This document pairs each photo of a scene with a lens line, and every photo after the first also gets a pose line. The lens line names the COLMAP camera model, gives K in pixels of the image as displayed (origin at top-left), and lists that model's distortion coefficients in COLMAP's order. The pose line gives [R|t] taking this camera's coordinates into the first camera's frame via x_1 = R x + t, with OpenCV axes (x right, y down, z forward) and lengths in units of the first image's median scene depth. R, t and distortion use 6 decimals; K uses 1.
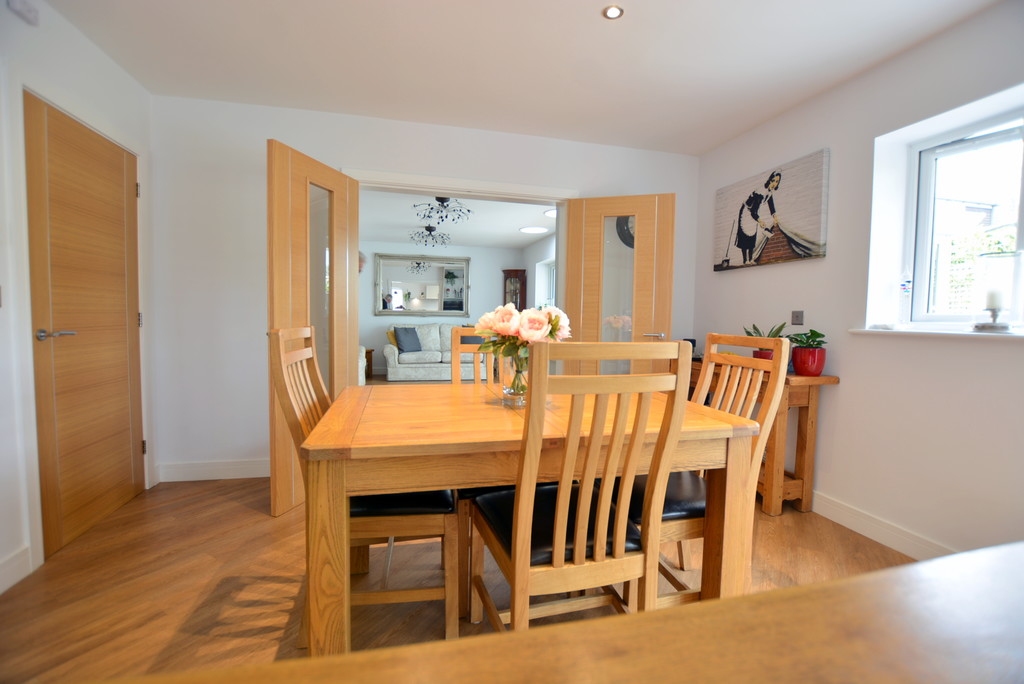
lens RADIAL K [[450.7, 0, 517.7], [0, 450.7, 343.9], [0, 0, 1]] dist [-0.038856, 0.007570]
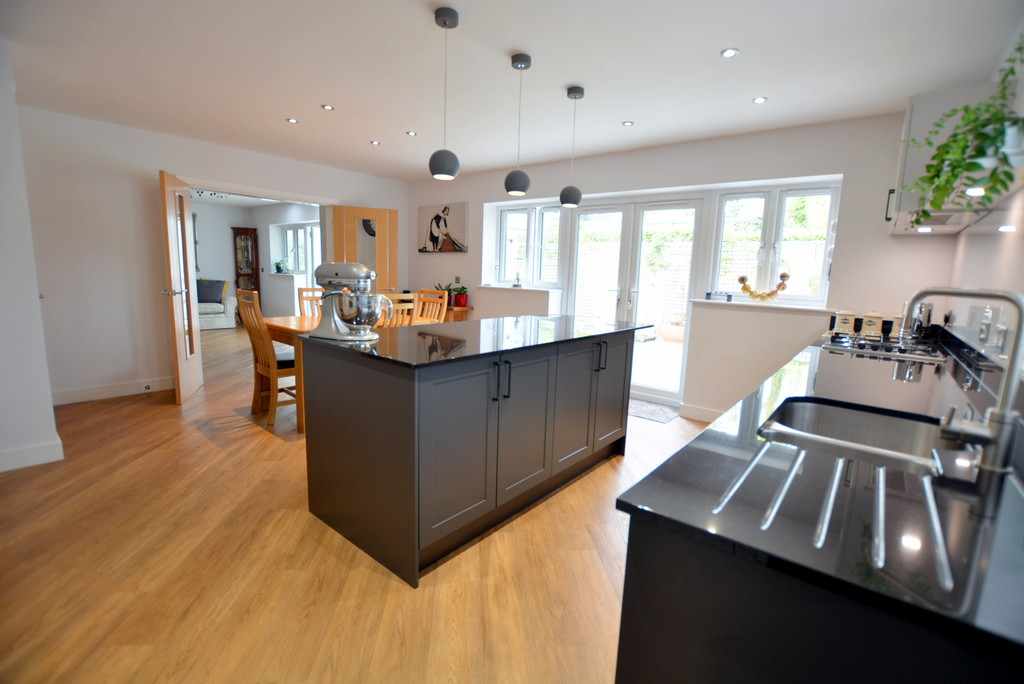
lens RADIAL K [[450.7, 0, 517.7], [0, 450.7, 343.9], [0, 0, 1]] dist [-0.038856, 0.007570]
pose [[0.801776, -0.082758, 0.591867, -0.422295], [0.014942, 0.992832, 0.118582, -0.006504], [-0.597438, -0.086233, 0.797265, -0.880511]]
